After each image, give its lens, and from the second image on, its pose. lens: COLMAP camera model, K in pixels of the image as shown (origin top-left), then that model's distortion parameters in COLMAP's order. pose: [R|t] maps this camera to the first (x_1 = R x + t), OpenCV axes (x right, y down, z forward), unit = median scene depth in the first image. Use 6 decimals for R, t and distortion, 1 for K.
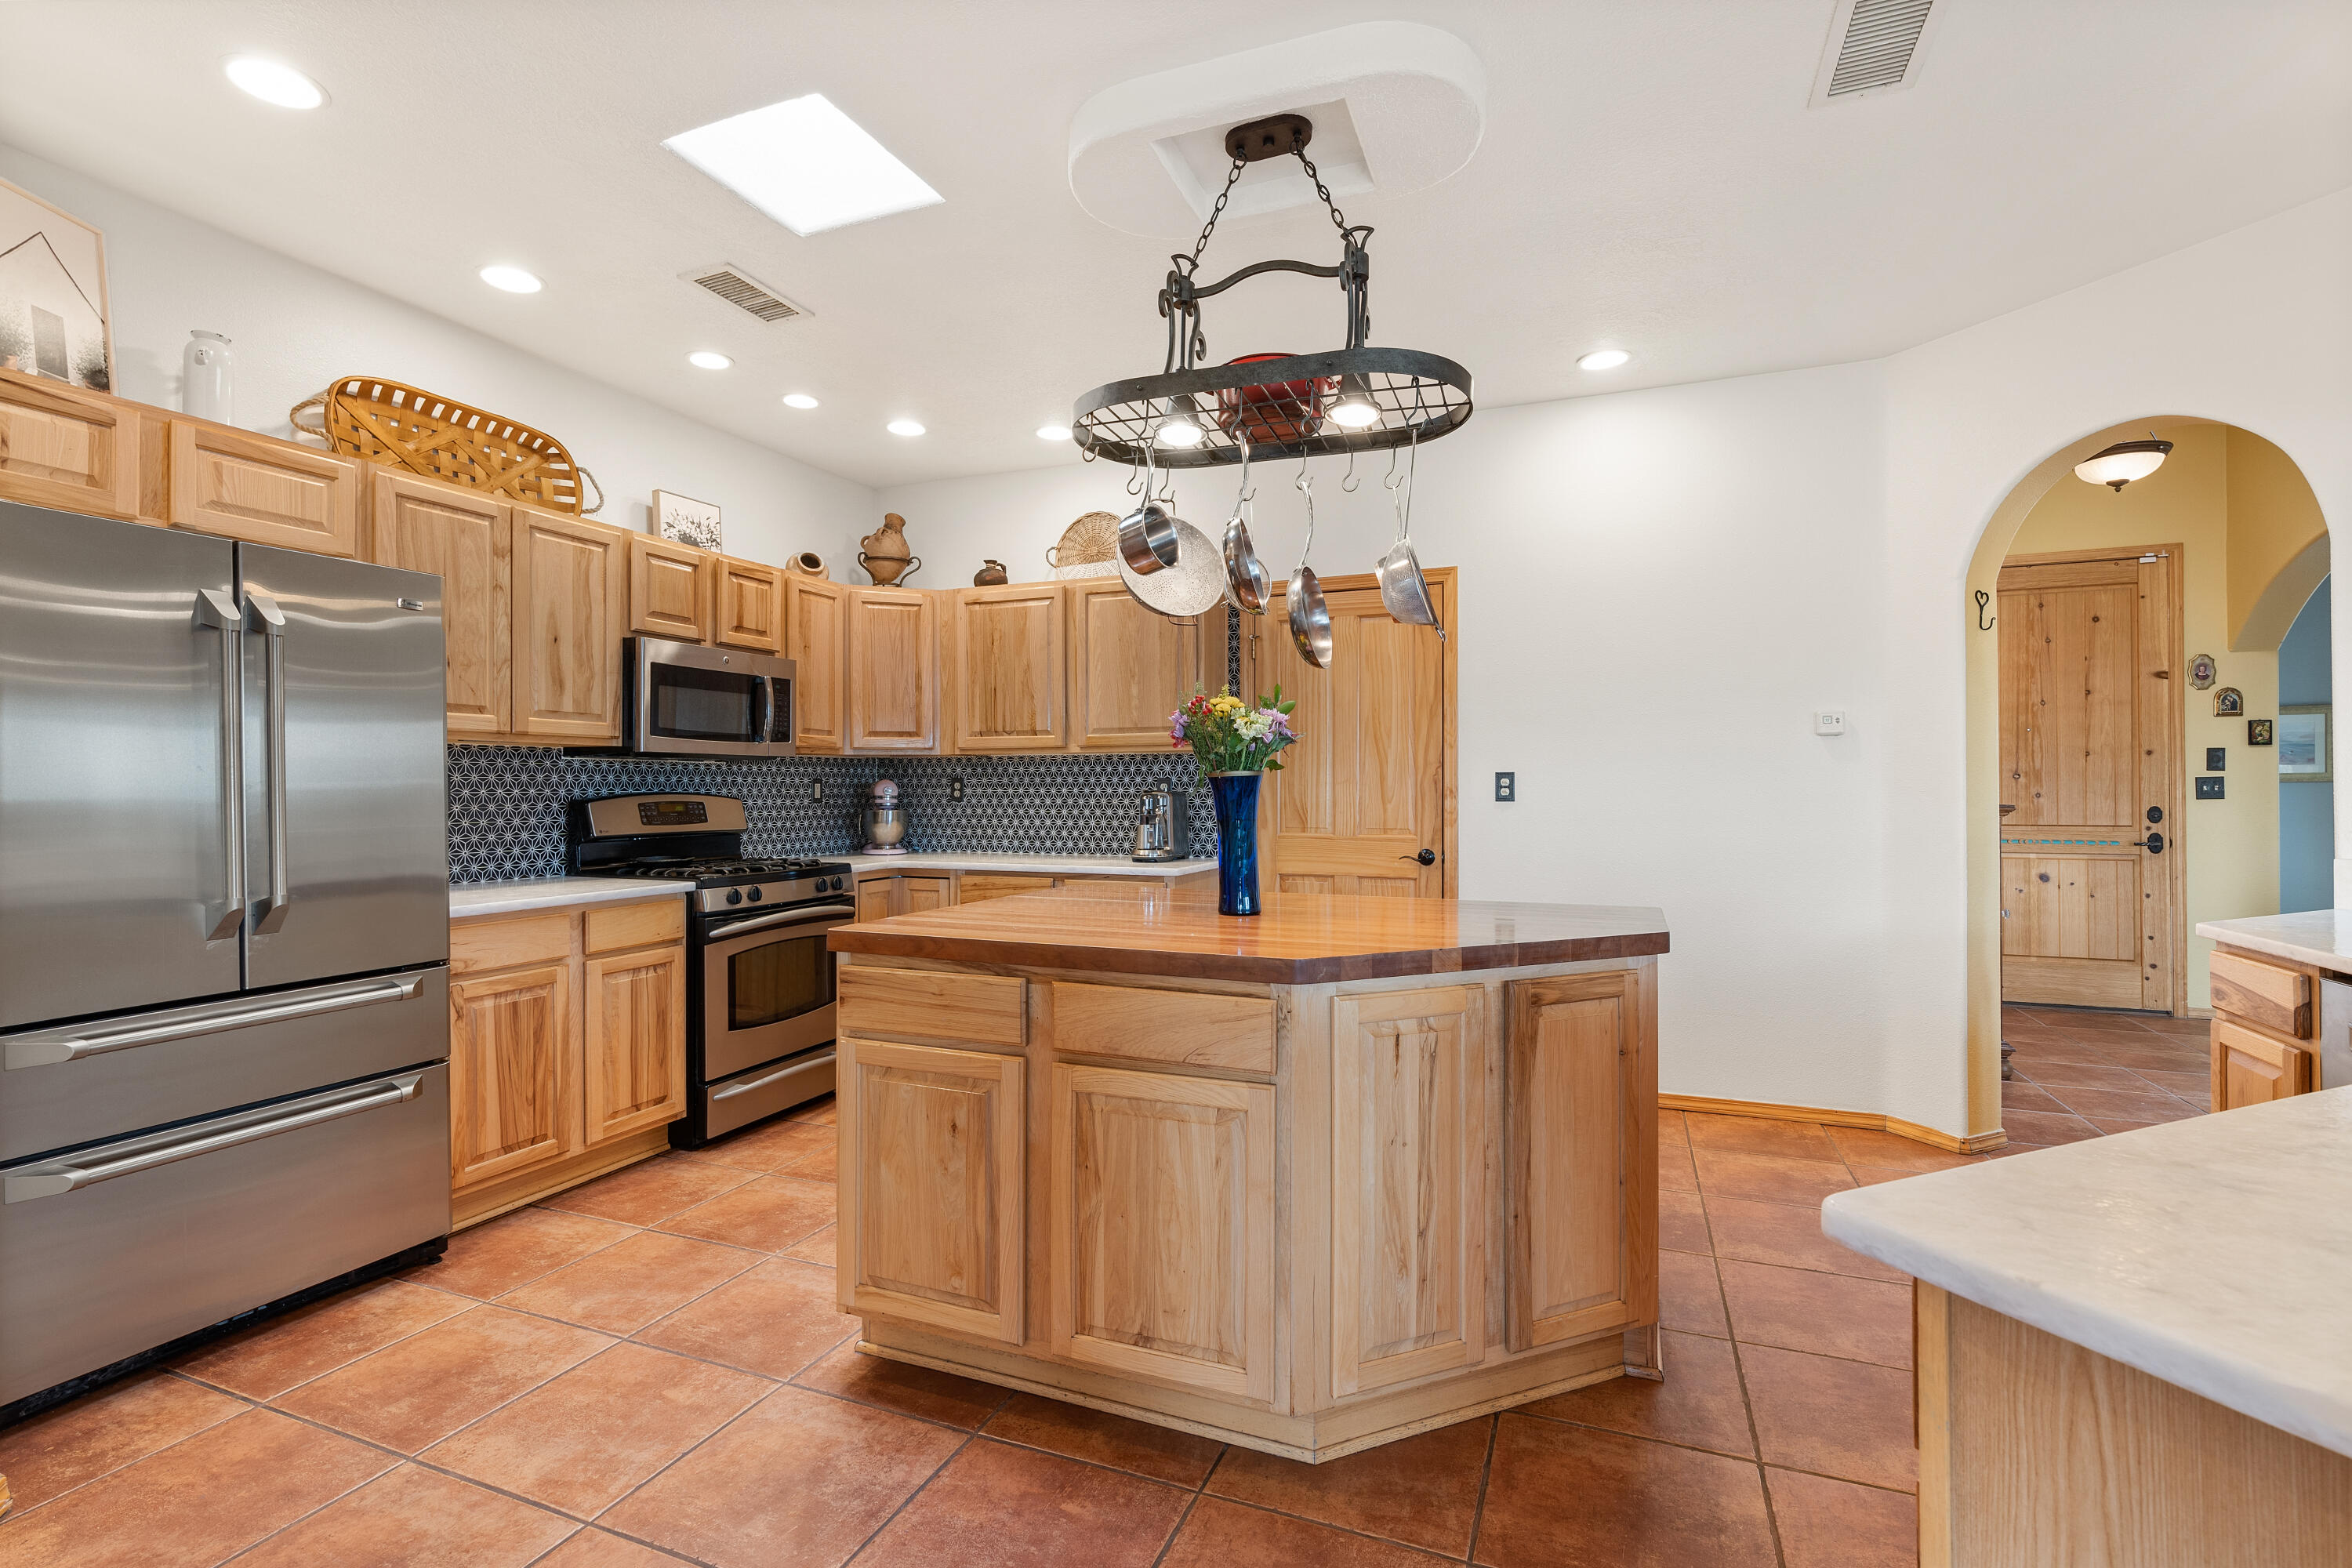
lens RADIAL K [[1065.6, 0, 1161.3], [0, 1065.6, 786.5], [0, 0, 1]] dist [-0.006230, 0.000750]
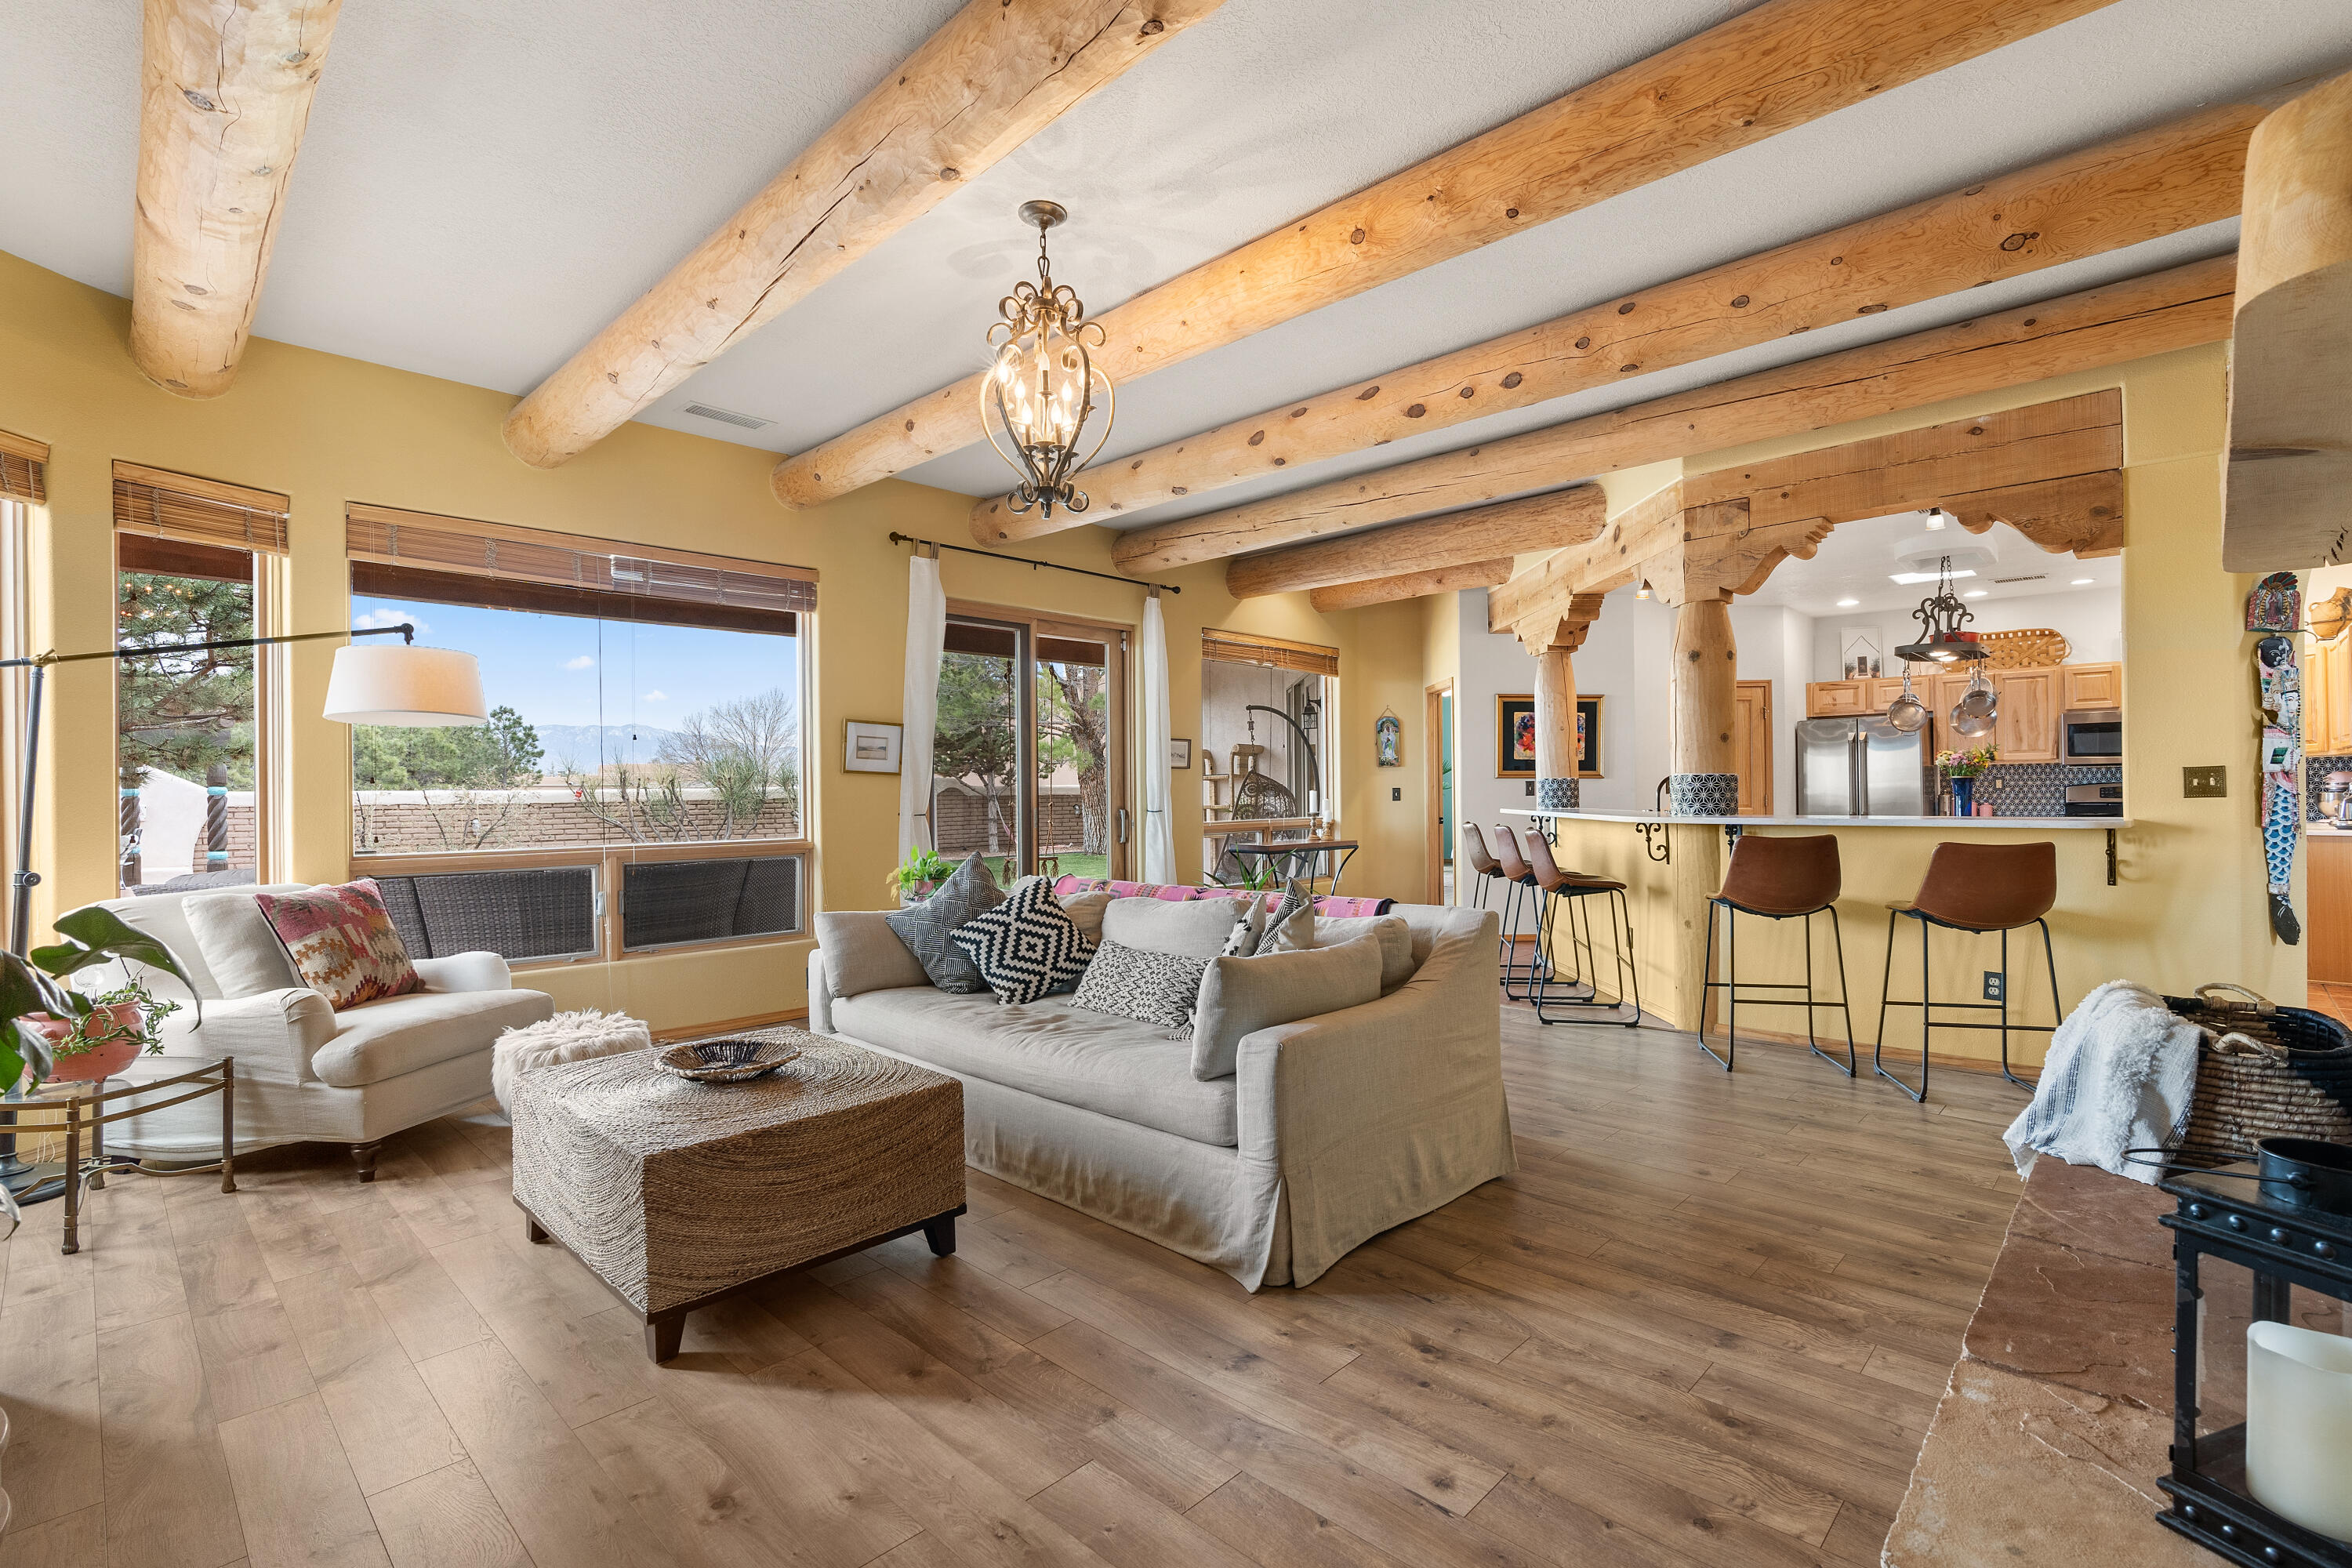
lens RADIAL K [[1065.6, 0, 1192.6], [0, 1065.6, 793.1], [0, 0, 1]] dist [-0.006230, 0.000750]
pose [[-0.353978, 0.006858, -0.935229, 2.006713], [0.013406, 0.999908, 0.002258, -0.001611], [0.935158, -0.011739, -0.354037, 0.063168]]
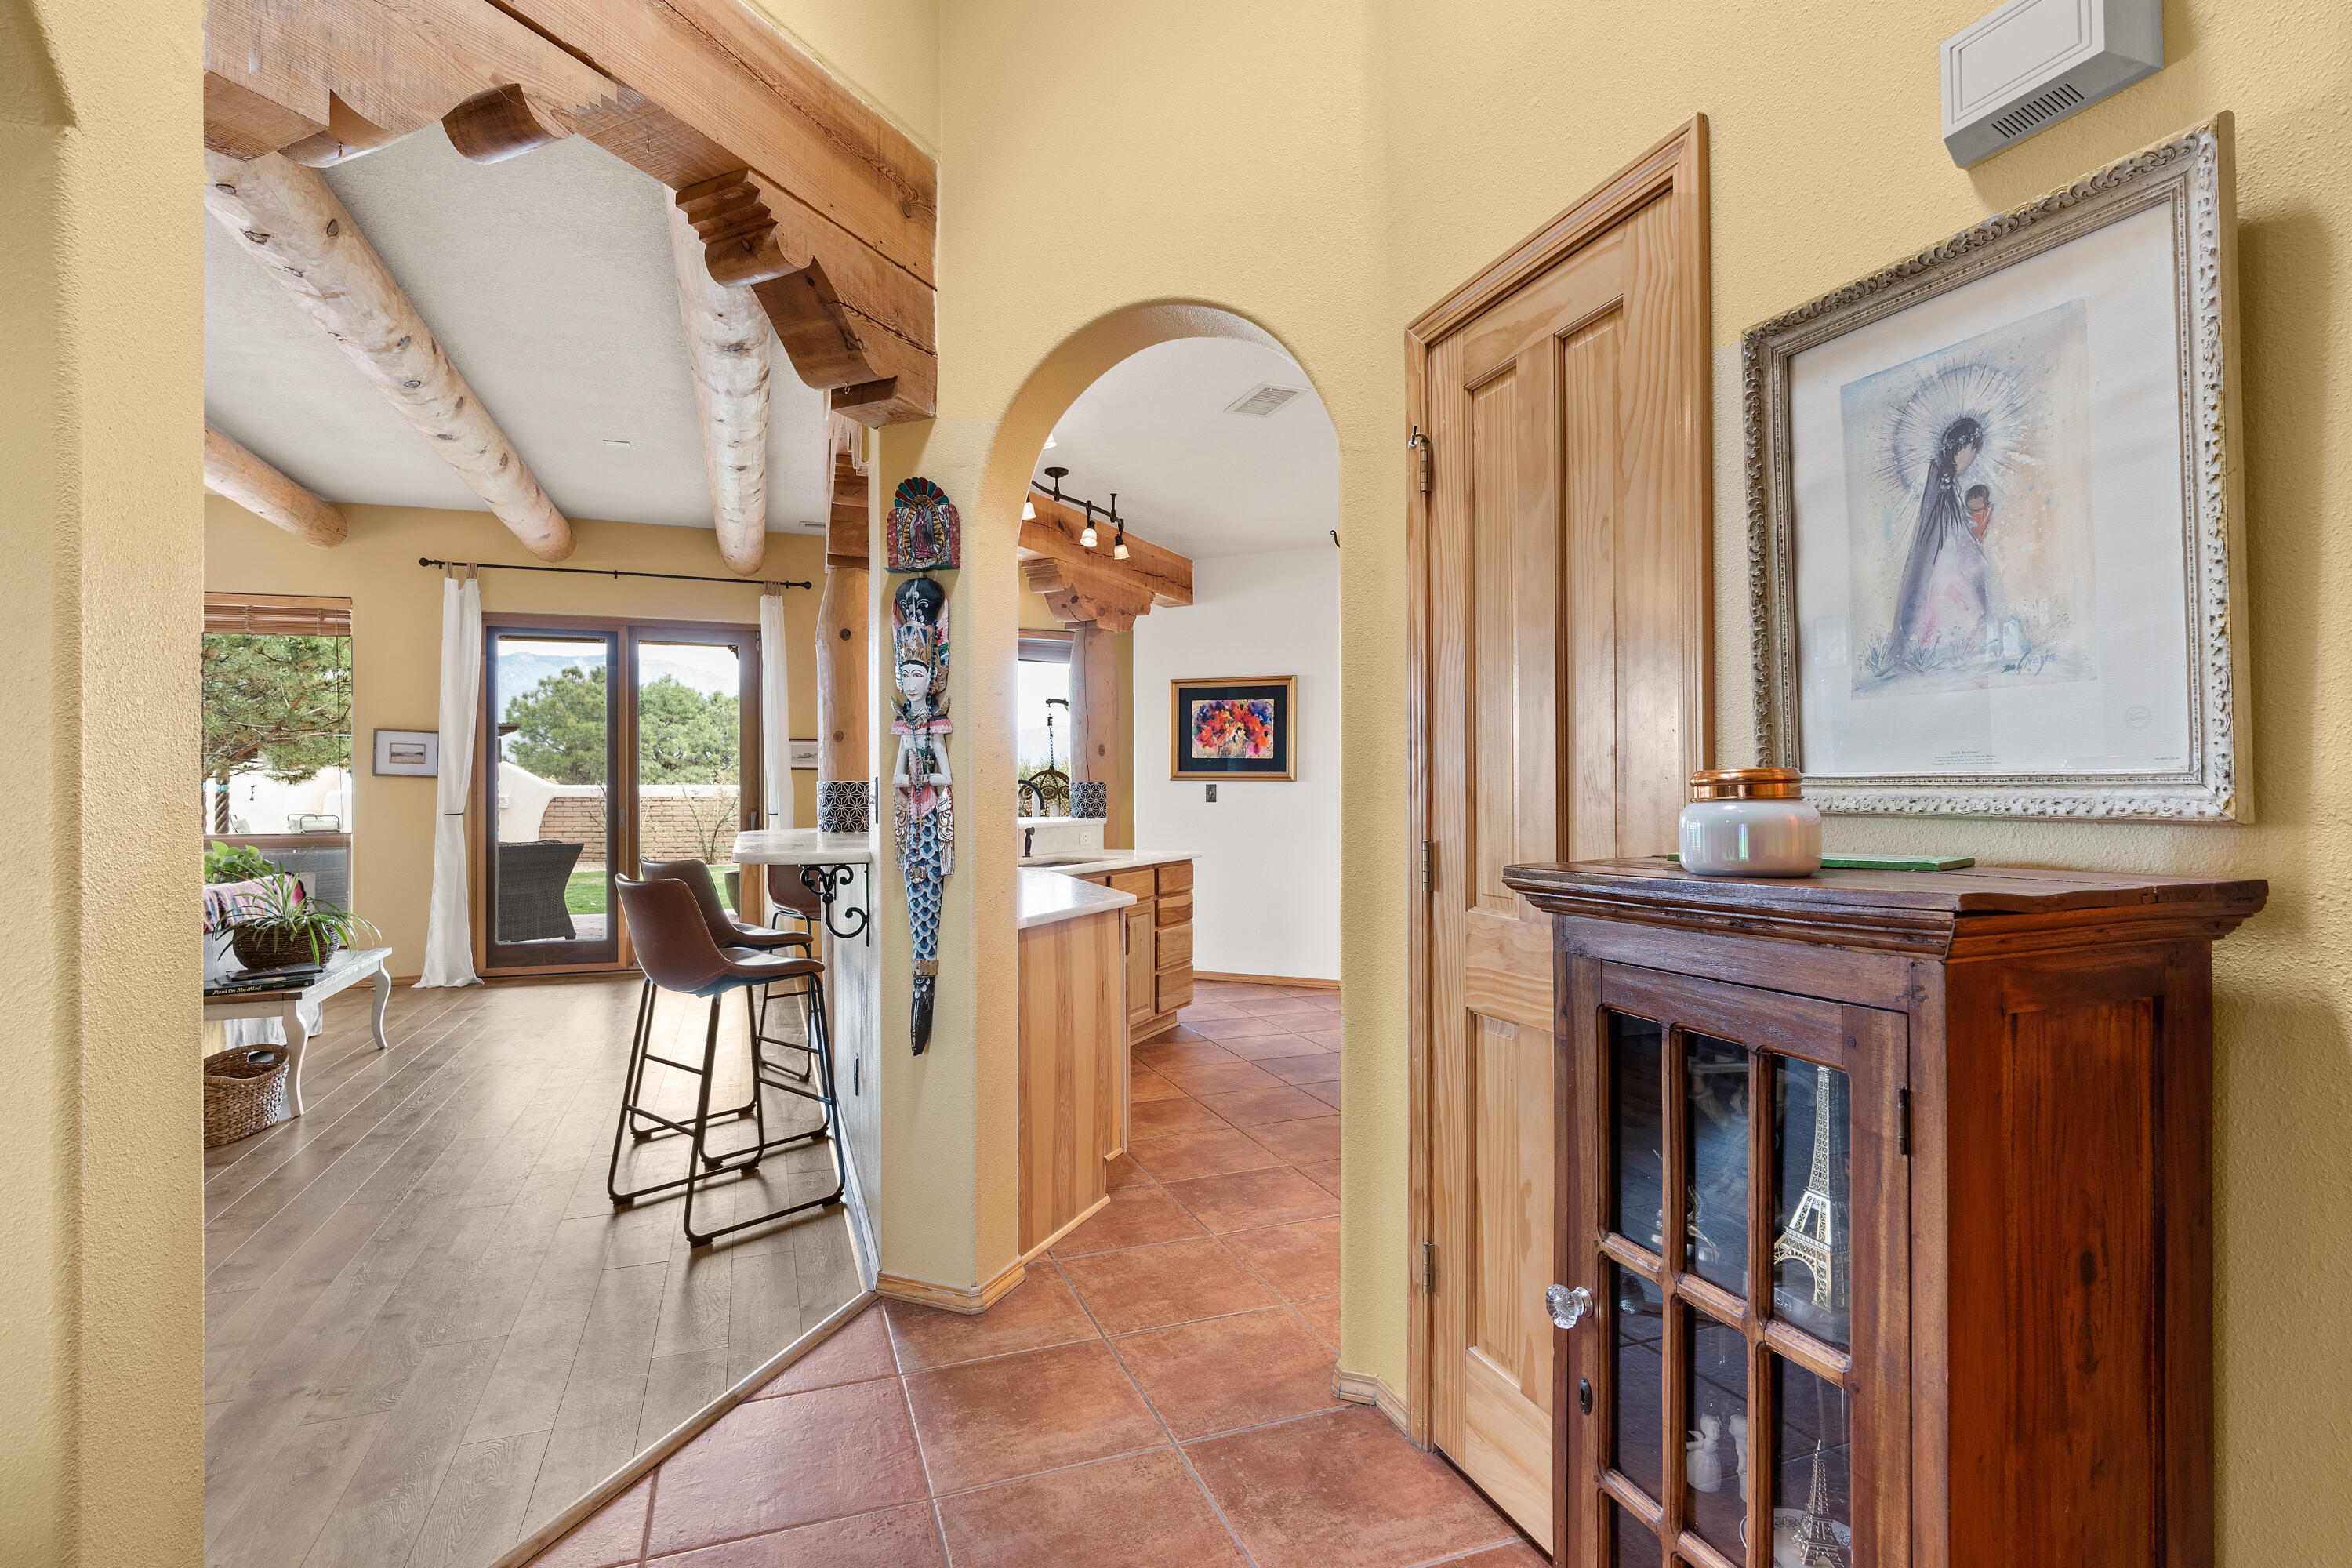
lens RADIAL K [[1128.7, 0, 1182.8], [0, 1128.7, 785.6], [0, 0, 1]] dist [-0.007841, 0.000515]
pose [[-0.722000, 0.001597, -0.691892, 1.129829], [0.005951, 0.999975, -0.003902, -0.002766], [0.691868, -0.006934, -0.721991, 1.197590]]
